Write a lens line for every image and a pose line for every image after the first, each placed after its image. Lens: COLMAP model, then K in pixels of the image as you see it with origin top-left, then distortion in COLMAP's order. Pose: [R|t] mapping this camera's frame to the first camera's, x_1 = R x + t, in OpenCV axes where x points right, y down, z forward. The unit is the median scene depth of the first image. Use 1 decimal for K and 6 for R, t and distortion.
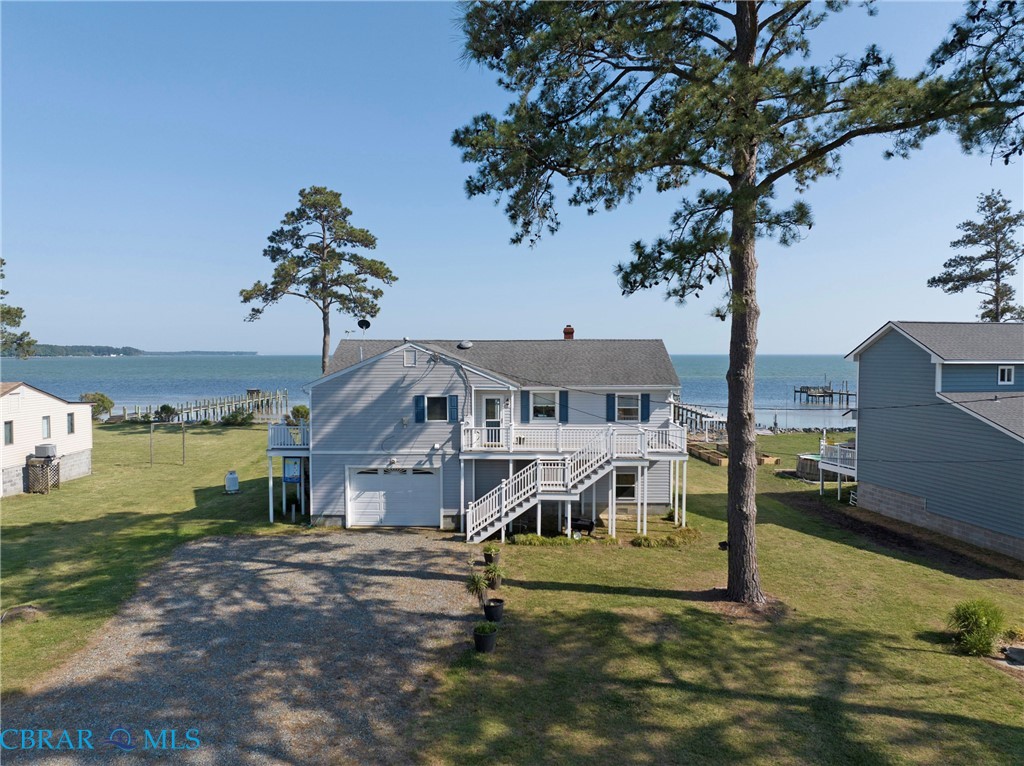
lens RADIAL K [[720.1, 0, 515.3], [0, 720.1, 380.9], [0, 0, 1]] dist [-0.036375, 0.005124]
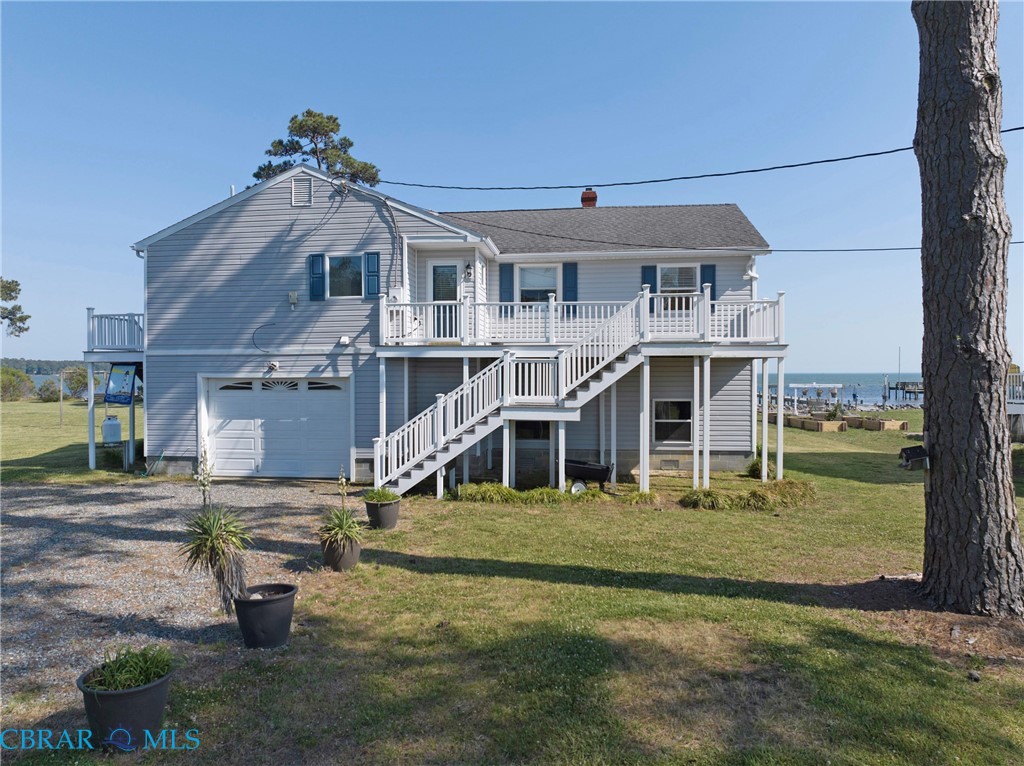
lens RADIAL K [[720.1, 0, 515.3], [0, 720.1, 380.9], [0, 0, 1]] dist [-0.036375, 0.005124]
pose [[0.995534, -0.002007, -0.094380, 0.086719], [-0.000459, 0.999659, -0.026095, 0.142529], [0.094400, 0.026022, 0.995194, 0.440446]]
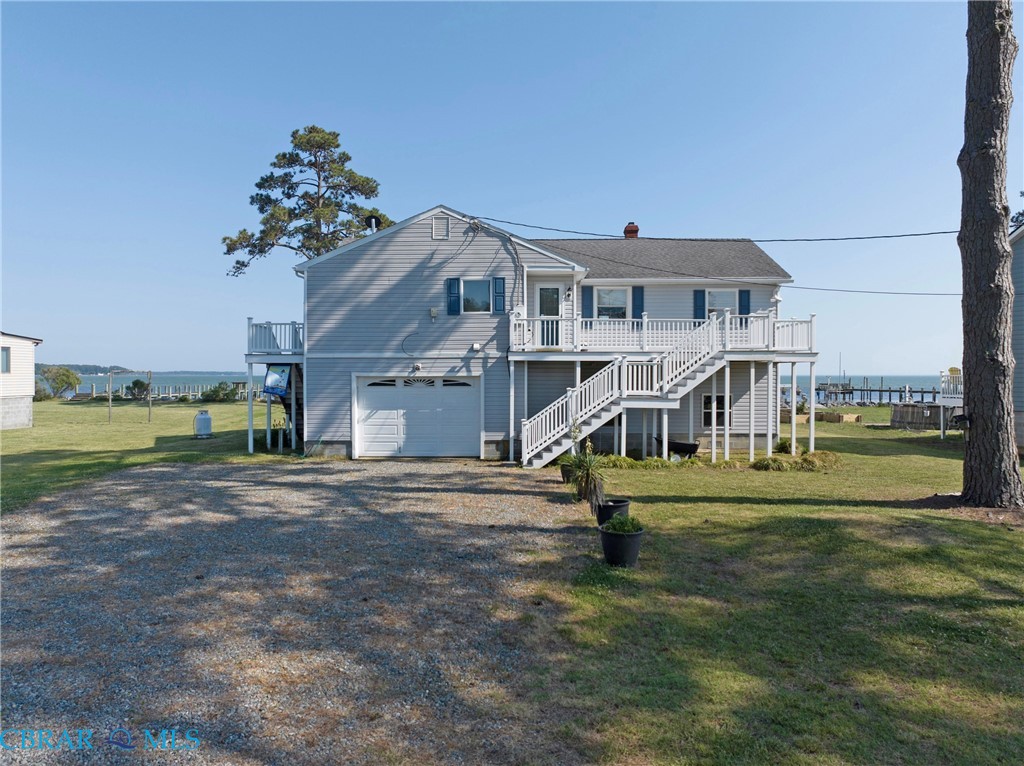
lens RADIAL K [[720.1, 0, 515.3], [0, 720.1, 380.9], [0, 0, 1]] dist [-0.036375, 0.005124]
pose [[0.999920, -0.000853, 0.012610, -0.080253], [0.001208, 0.999602, -0.028182, 0.150339], [-0.012581, 0.028195, 0.999523, 0.266387]]
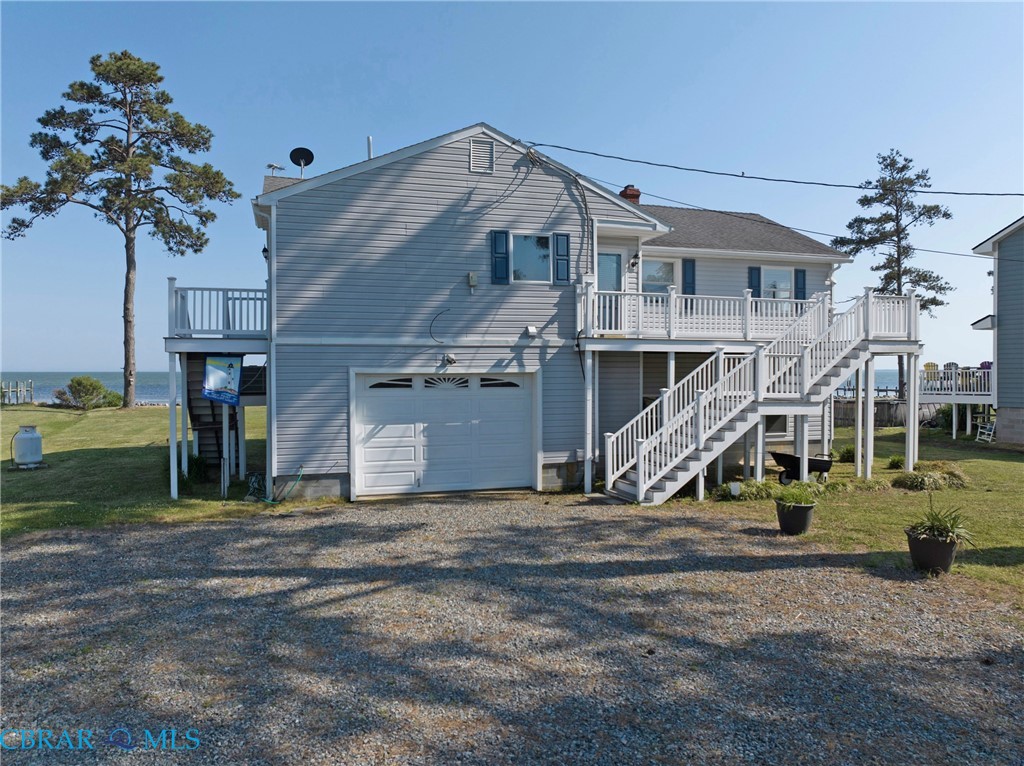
lens RADIAL K [[720.1, 0, 515.3], [0, 720.1, 380.9], [0, 0, 1]] dist [-0.036375, 0.005124]
pose [[0.948901, -0.006173, 0.315513, -0.290543], [0.013287, 0.999704, -0.020401, 0.140598], [-0.315293, 0.023551, 0.948702, 0.525125]]
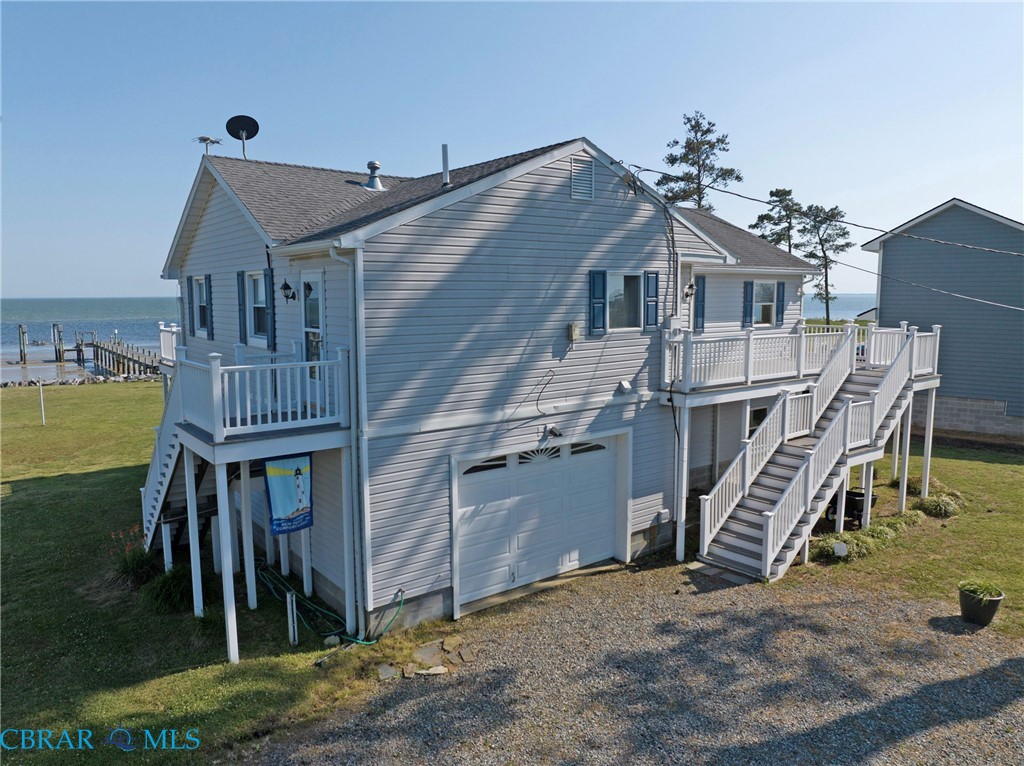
lens RADIAL K [[723.5, 0, 512.0], [0, 723.5, 383.0], [0, 0, 1]] dist [-0.038875, -0.000420]
pose [[0.786163, -0.078029, 0.613073, -0.450439], [0.026642, 0.995354, 0.092519, 0.046622], [-0.617444, -0.056402, 0.784590, 0.706488]]
